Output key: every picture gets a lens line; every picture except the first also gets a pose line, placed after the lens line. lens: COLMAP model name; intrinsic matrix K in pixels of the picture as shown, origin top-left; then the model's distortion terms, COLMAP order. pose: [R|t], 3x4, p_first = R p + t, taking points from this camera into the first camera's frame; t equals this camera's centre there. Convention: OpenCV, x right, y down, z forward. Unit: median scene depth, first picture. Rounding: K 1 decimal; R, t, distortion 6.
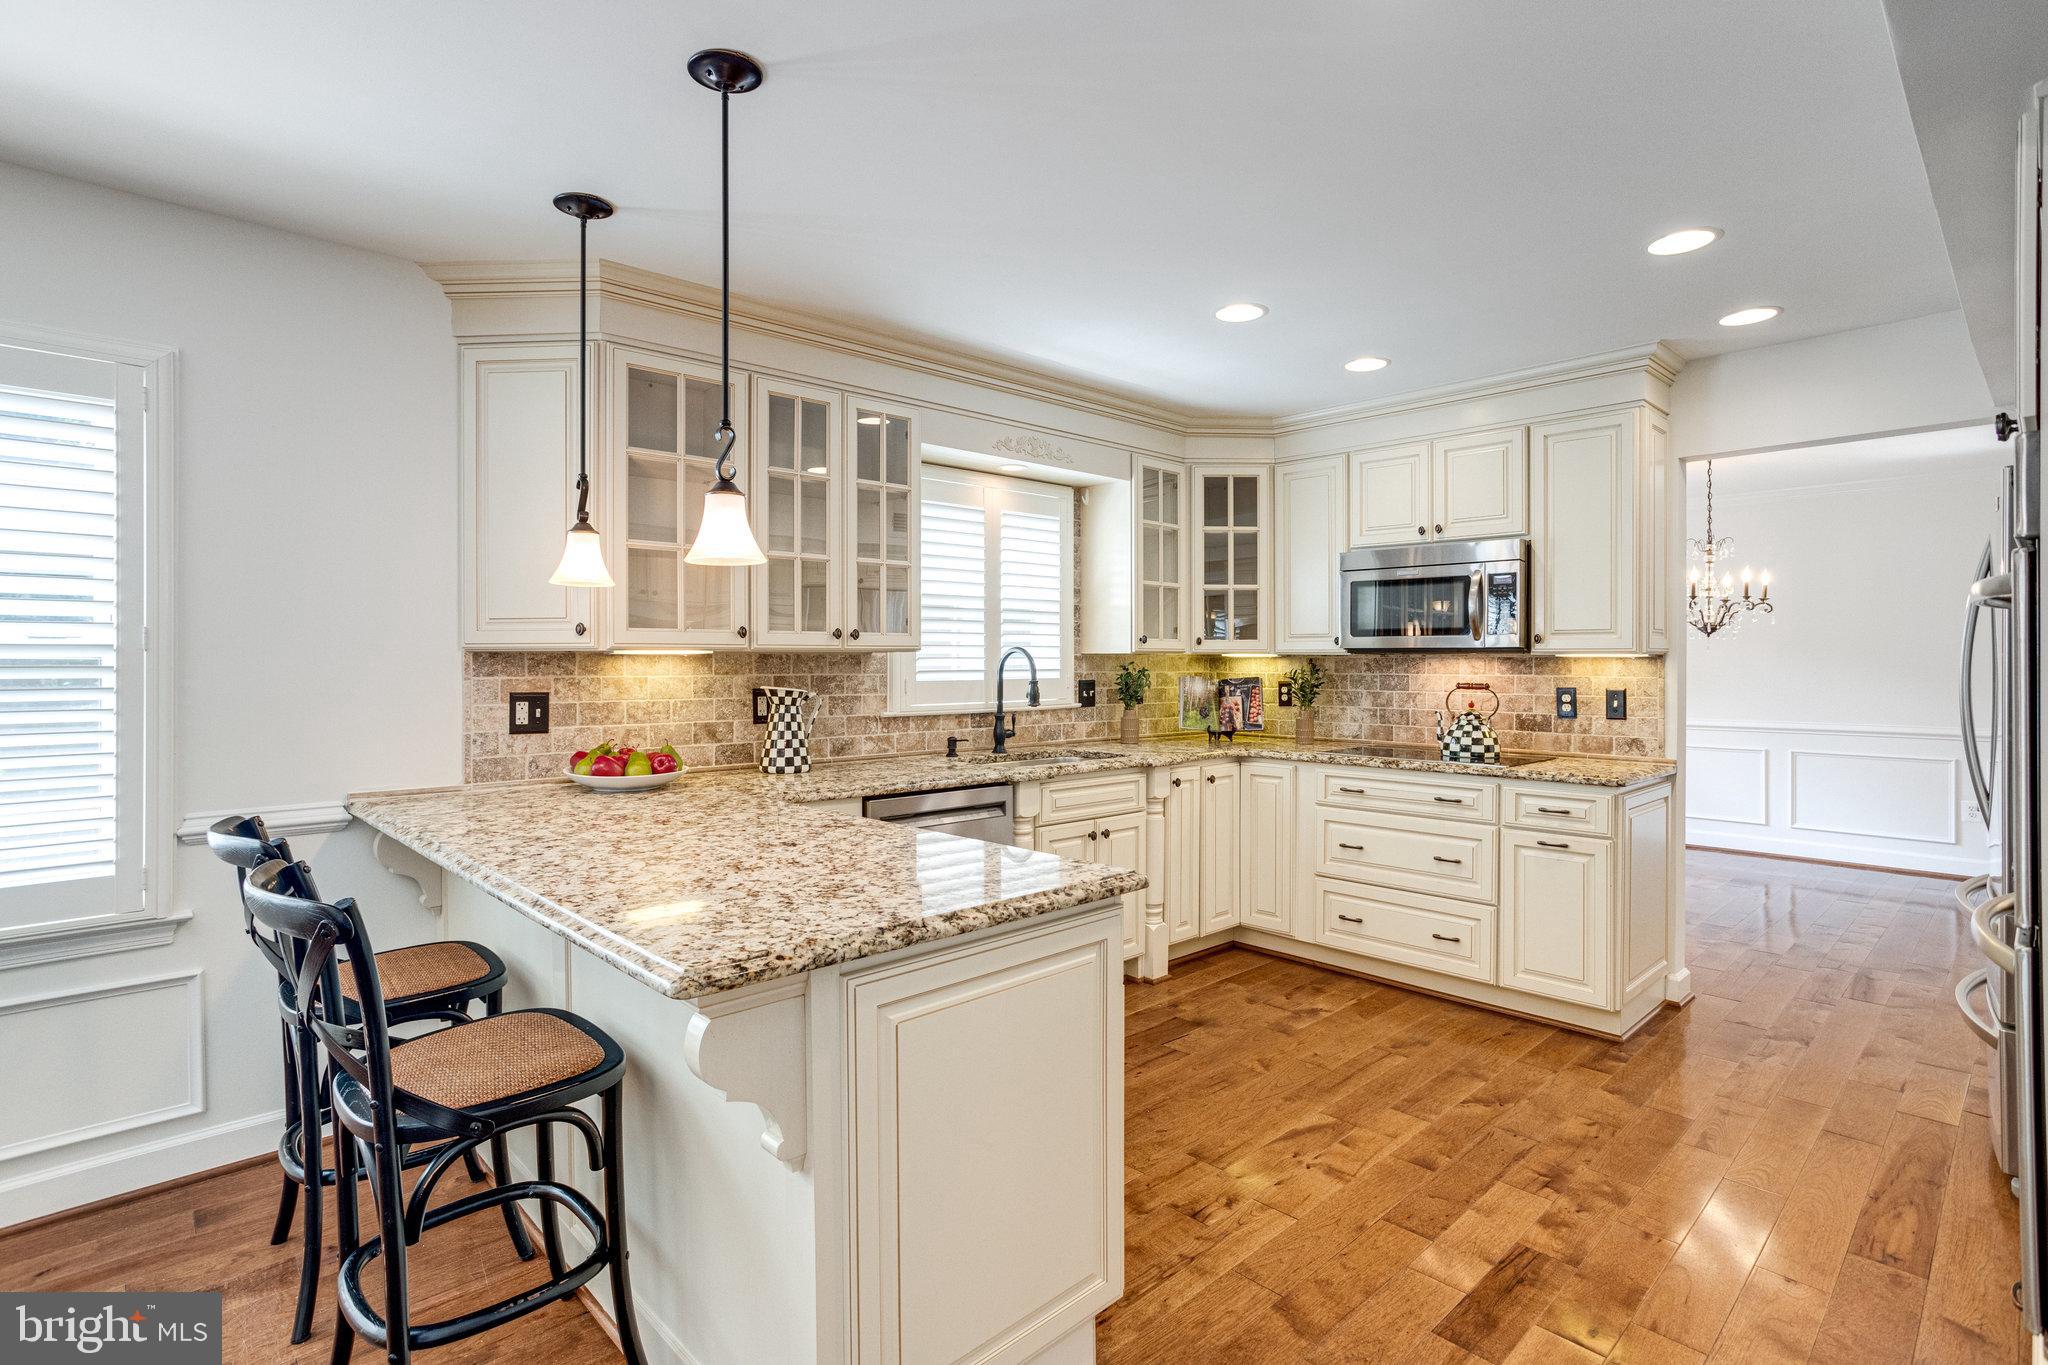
lens RADIAL K [[1002.8, 0, 1021.9], [0, 1002.8, 677.7], [0, 0, 1]] dist [-0.033311, 0.025970]
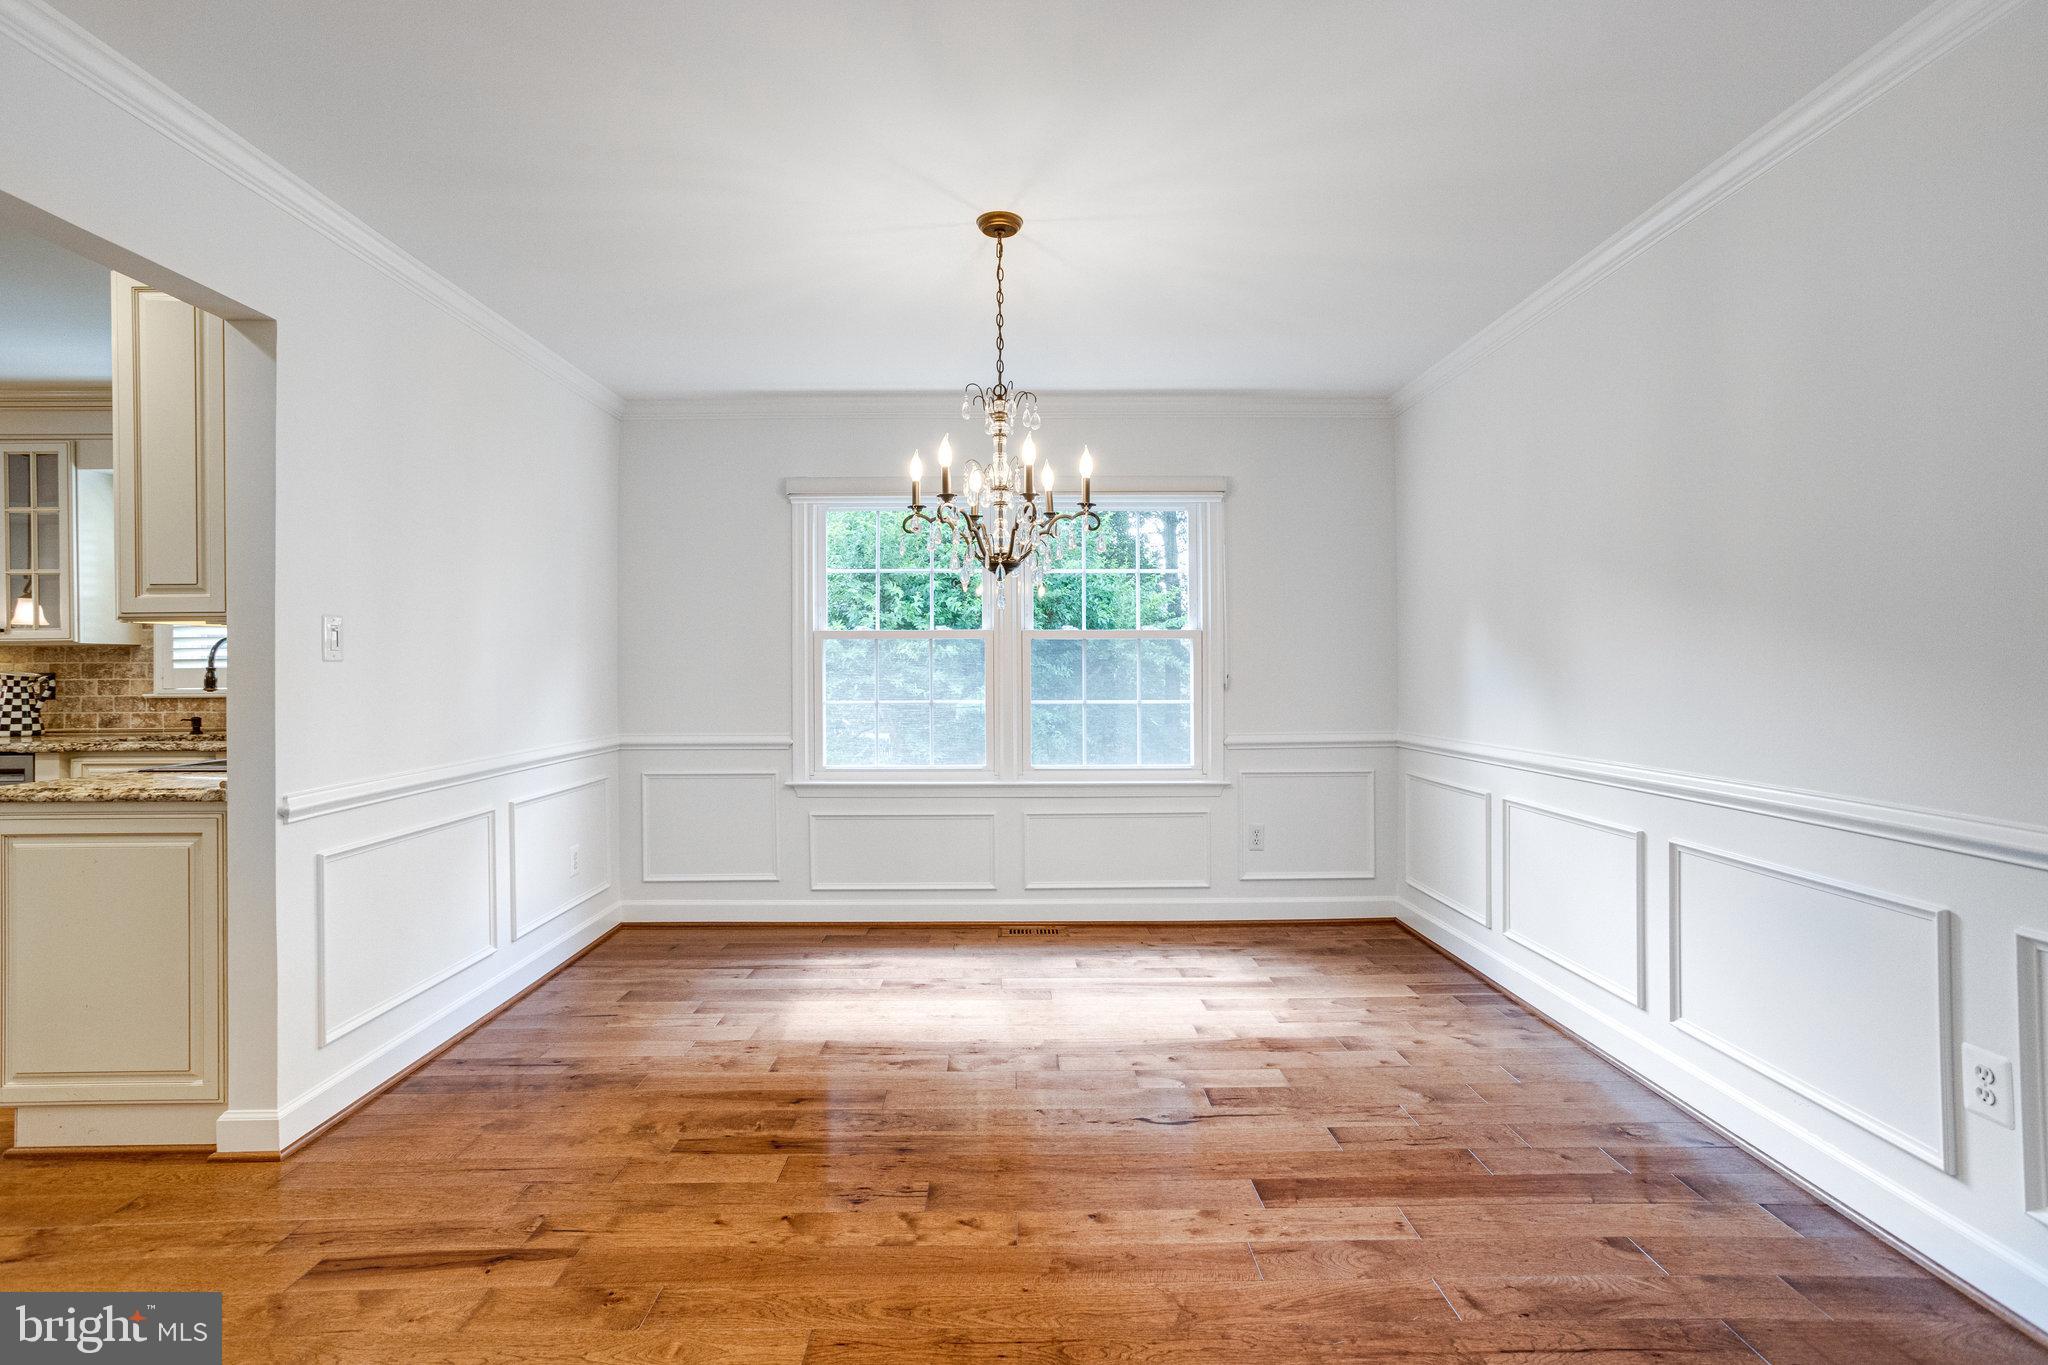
lens RADIAL K [[981.8, 0, 1003.8], [0, 981.8, 665.8], [0, 0, 1]] dist [-0.001815, 0.007594]
pose [[0.724391, -0.008198, -0.689341, 1.260226], [-0.003174, 0.999879, -0.015227, 0.013519], [0.689382, 0.013218, 0.724277, 0.749383]]
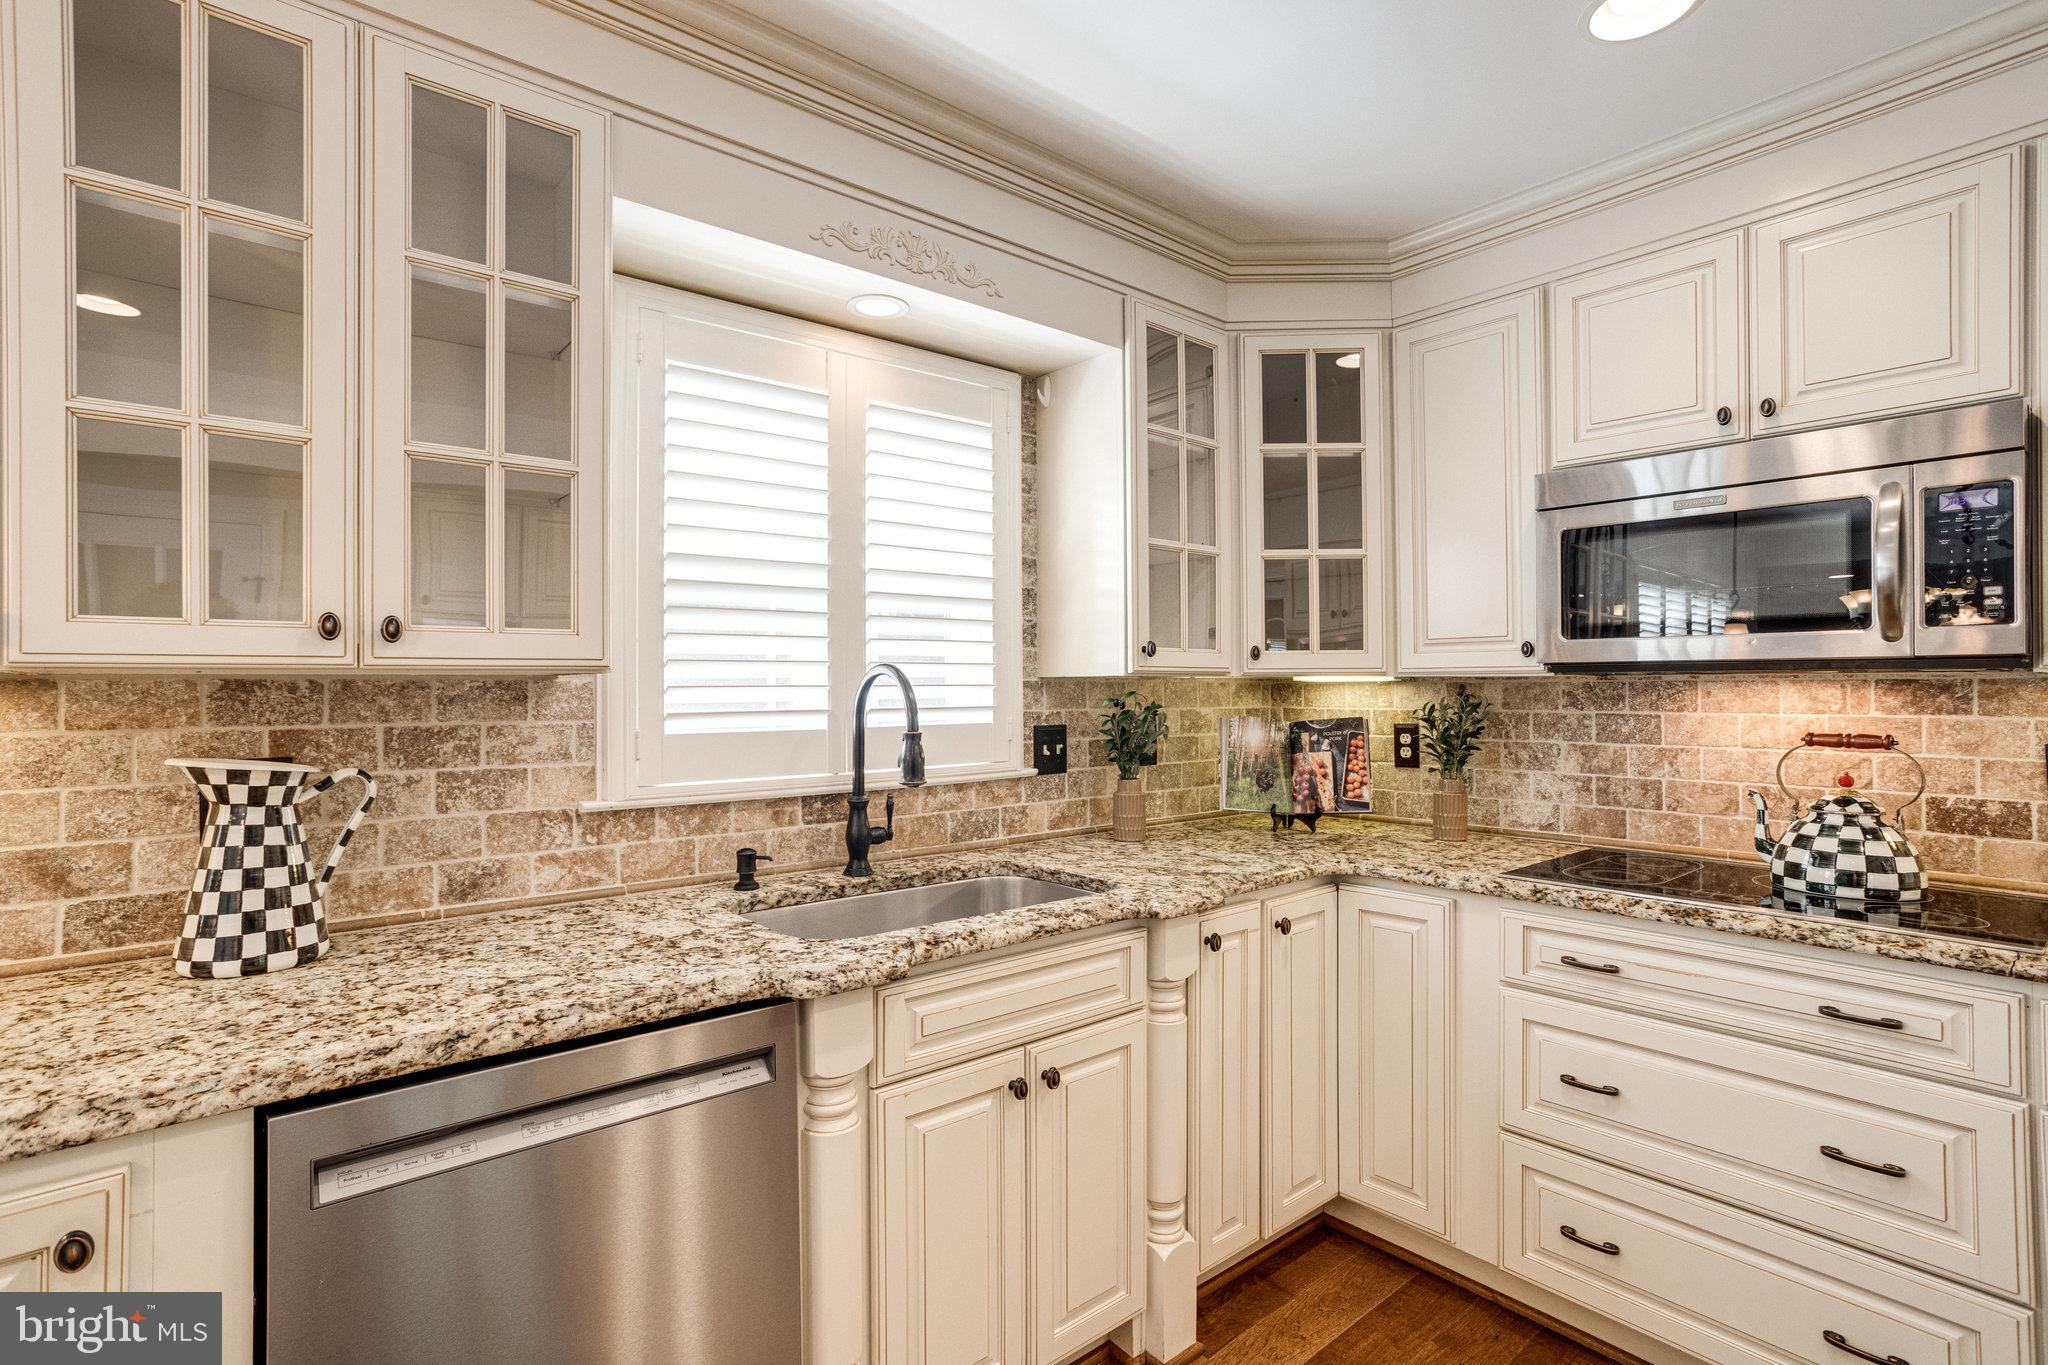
lens RADIAL K [[1007.3, 0, 1017.0], [0, 1007.3, 685.7], [0, 0, 1]] dist [-0.041213, 0.032391]
pose [[0.998735, -0.004804, -0.050049, 0.078933], [0.003843, 0.999807, -0.019274, -0.009211], [0.050132, 0.019057, 0.998561, 0.473534]]
